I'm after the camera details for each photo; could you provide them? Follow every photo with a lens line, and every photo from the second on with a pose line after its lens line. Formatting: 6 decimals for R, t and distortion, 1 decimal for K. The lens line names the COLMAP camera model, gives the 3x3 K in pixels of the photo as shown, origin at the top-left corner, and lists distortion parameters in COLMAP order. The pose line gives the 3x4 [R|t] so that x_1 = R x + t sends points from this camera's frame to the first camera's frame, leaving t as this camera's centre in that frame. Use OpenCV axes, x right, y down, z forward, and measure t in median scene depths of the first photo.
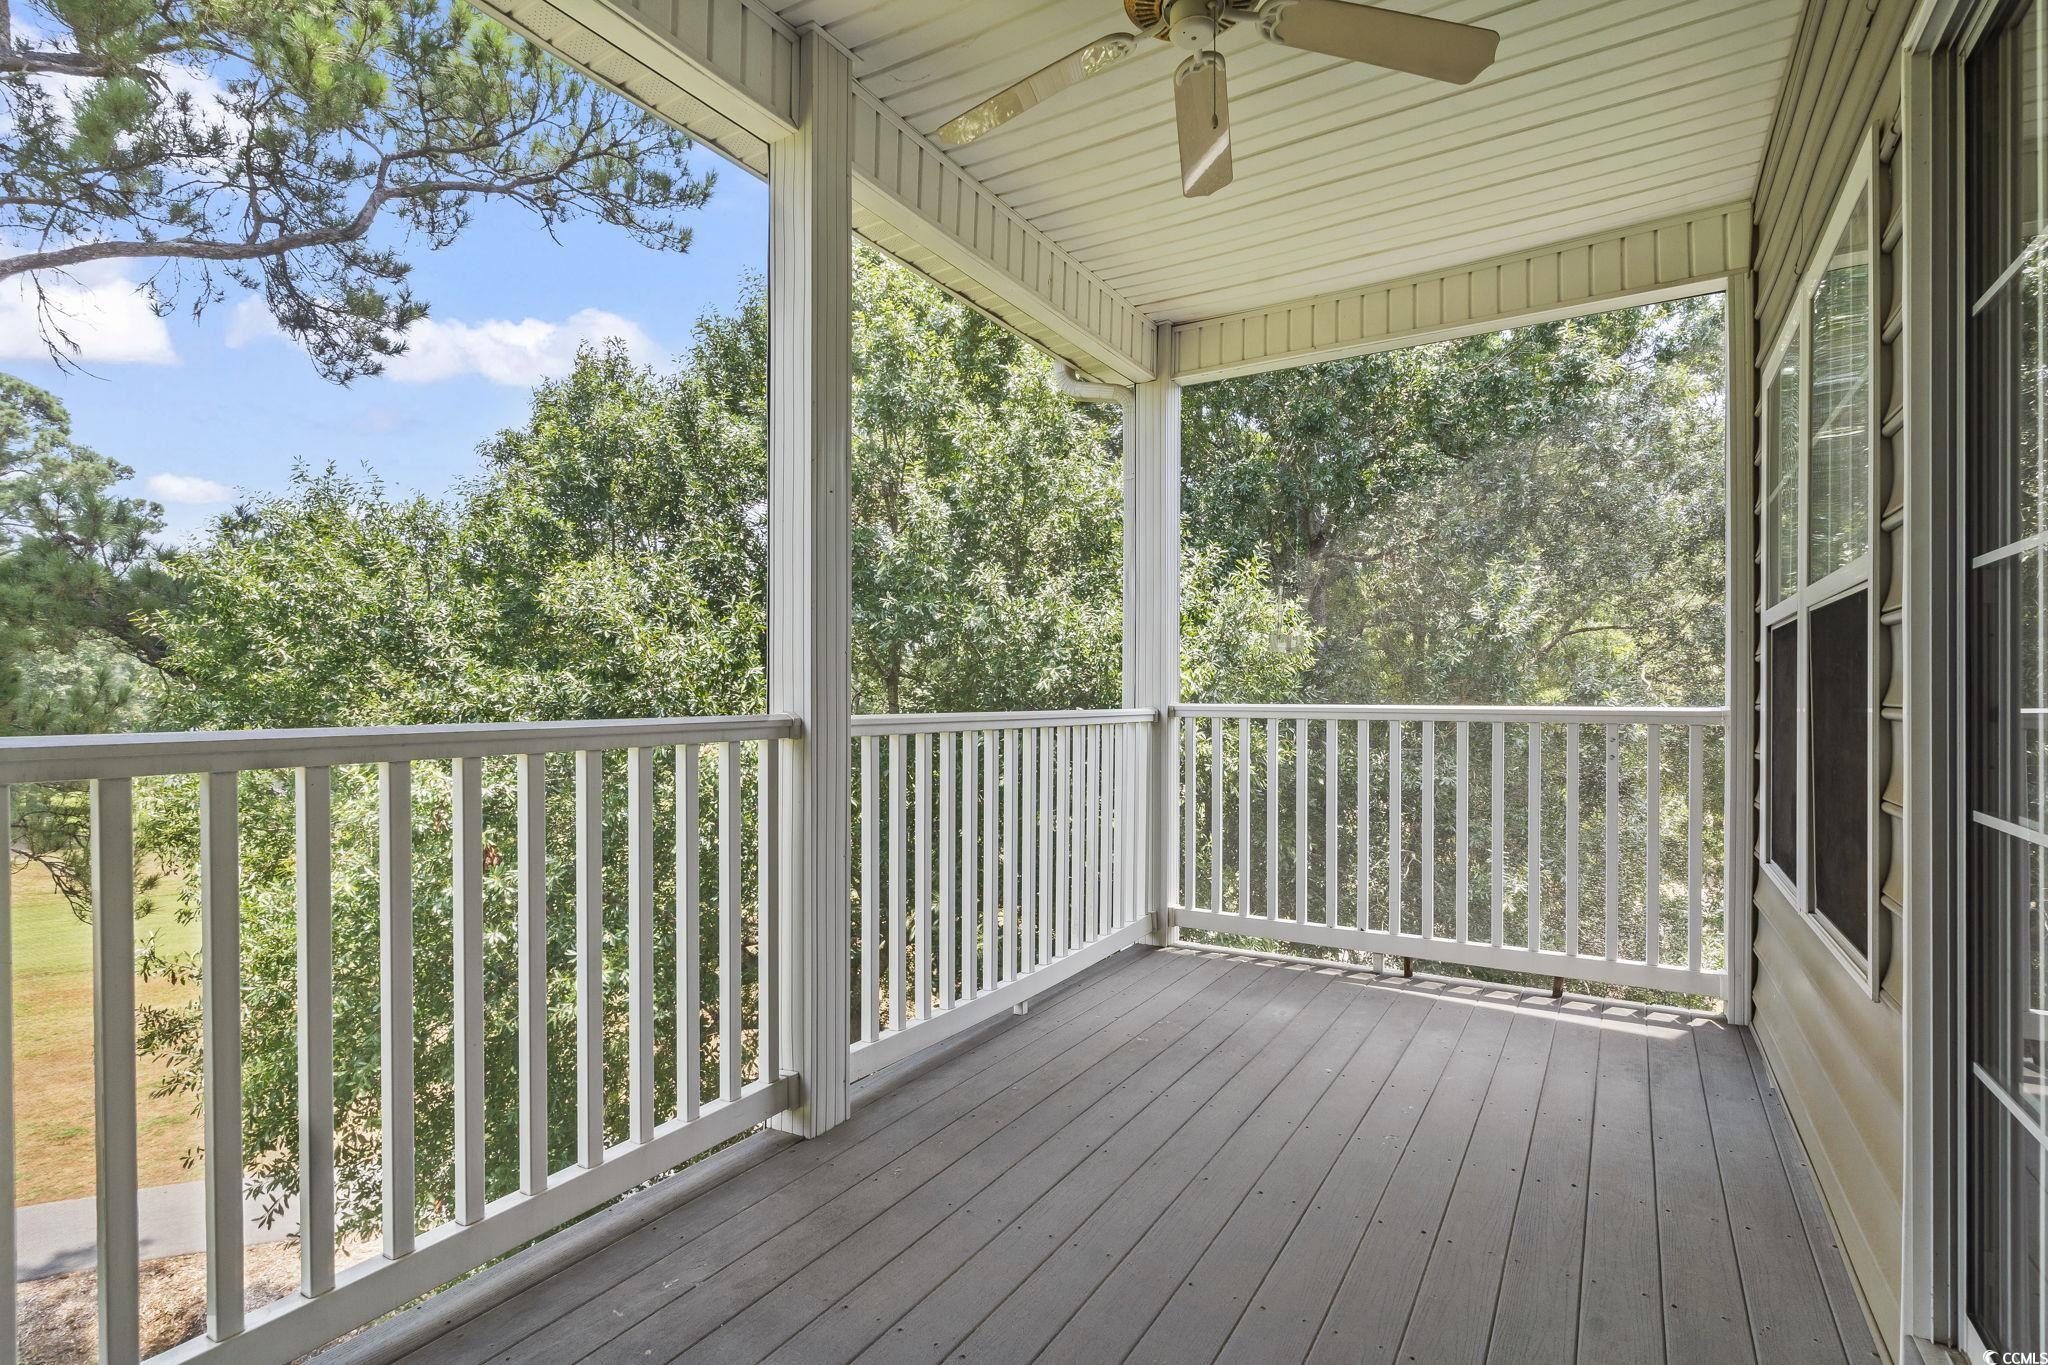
lens RADIAL K [[988.8, 0, 1024.6], [0, 988.8, 700.8], [0, 0, 1]] dist [0.001737, 0.000499]
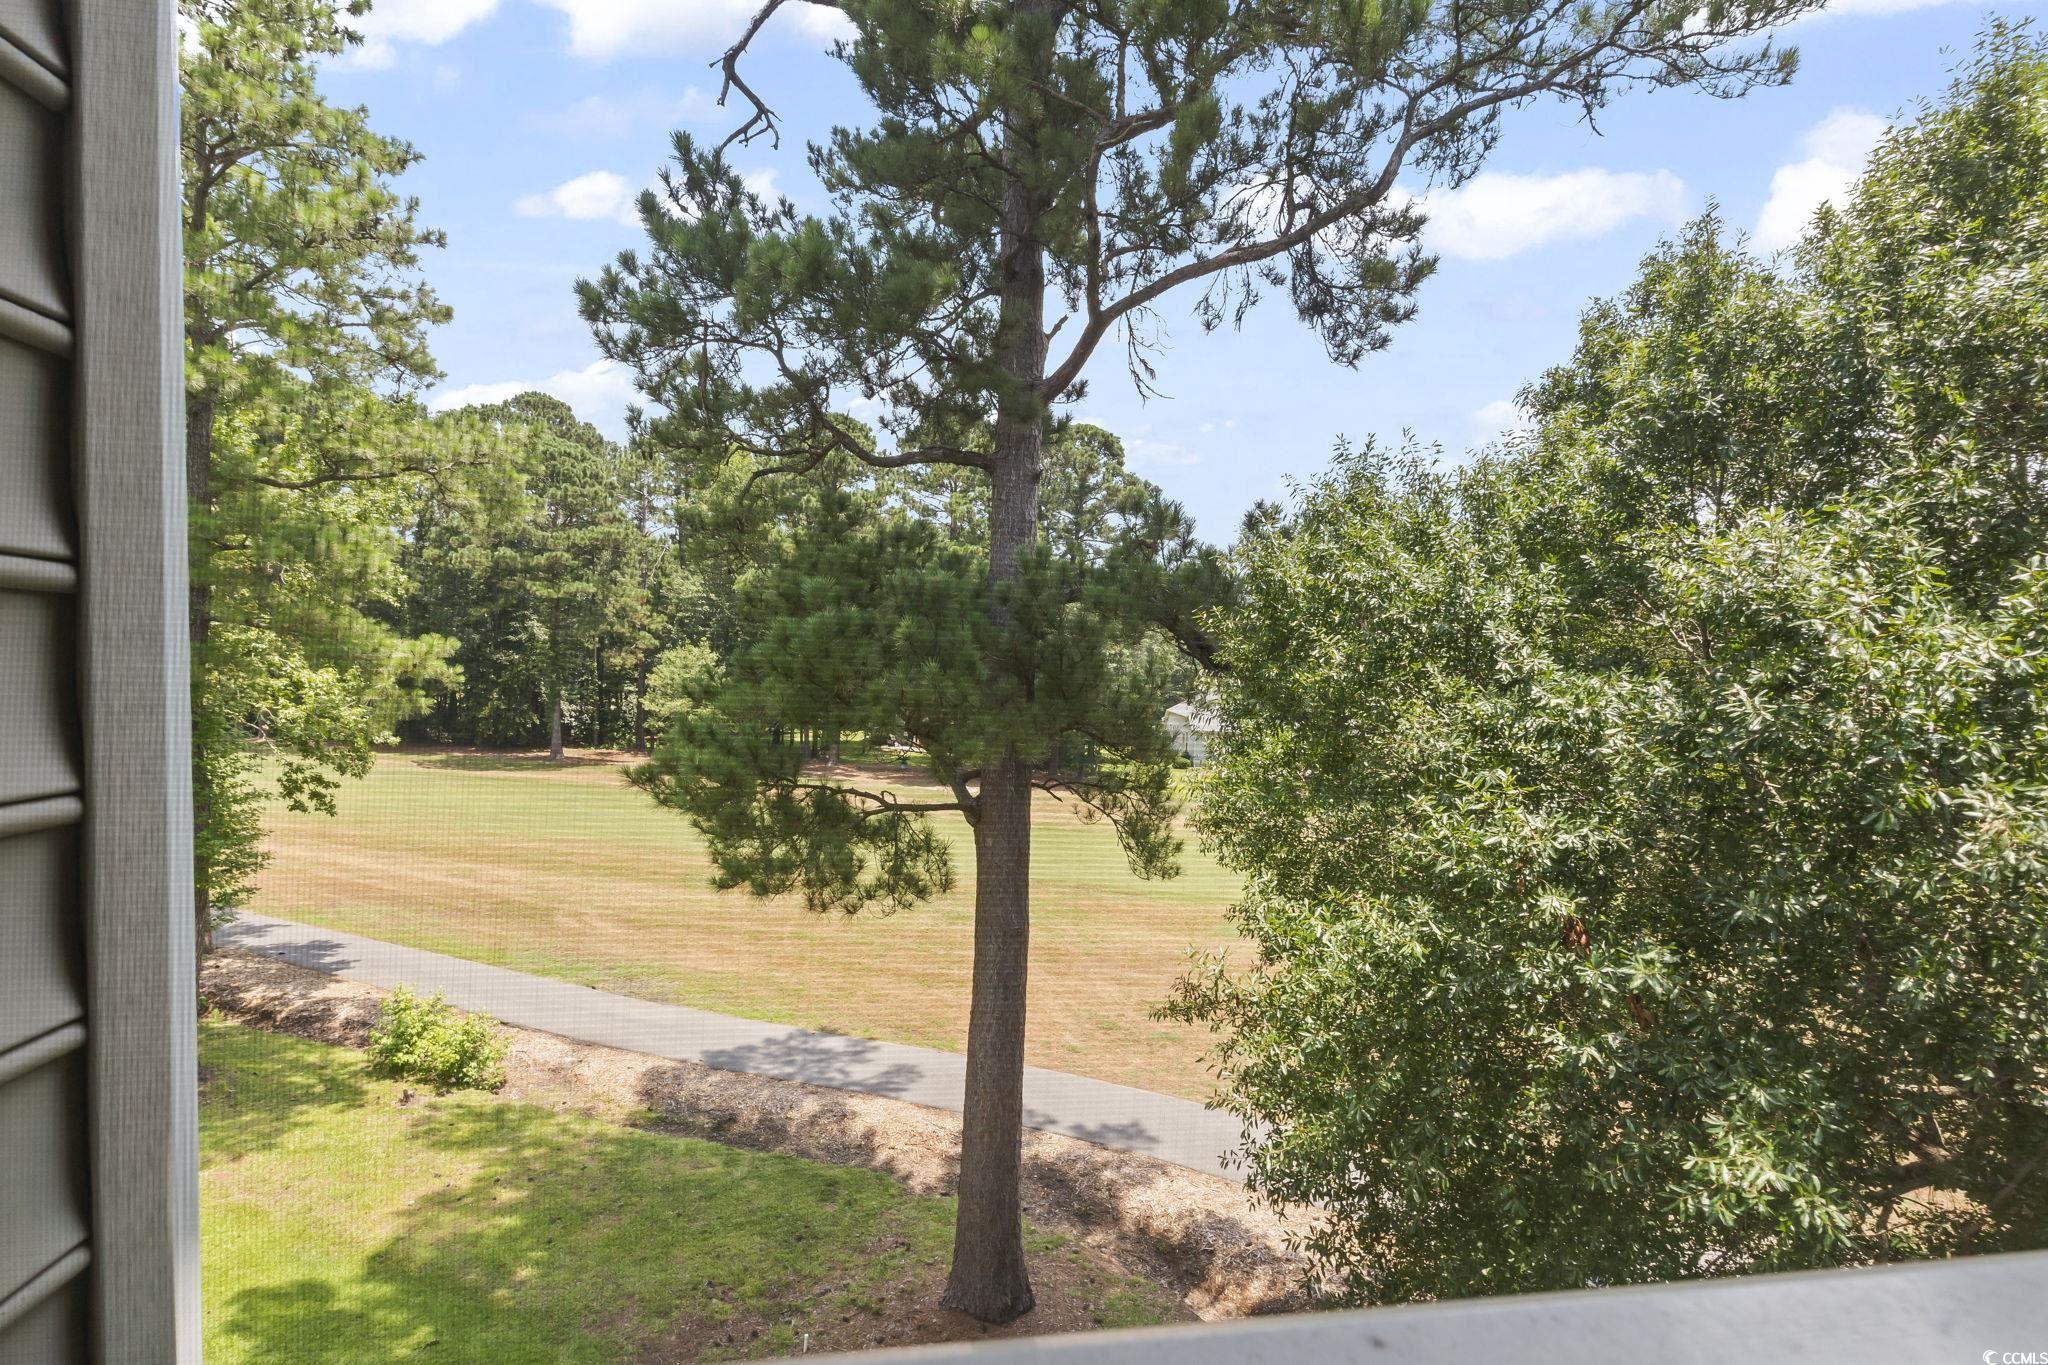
lens RADIAL K [[1034.2, 0, 1024.4], [0, 1034.2, 728.0], [0, 0, 1]] dist [0.000419, -0.000452]
pose [[0.661075, 0.063661, -0.747615, -0.133582], [-0.033473, 0.997904, 0.055375, -0.012776], [0.749573, -0.011582, 0.661820, 0.098103]]
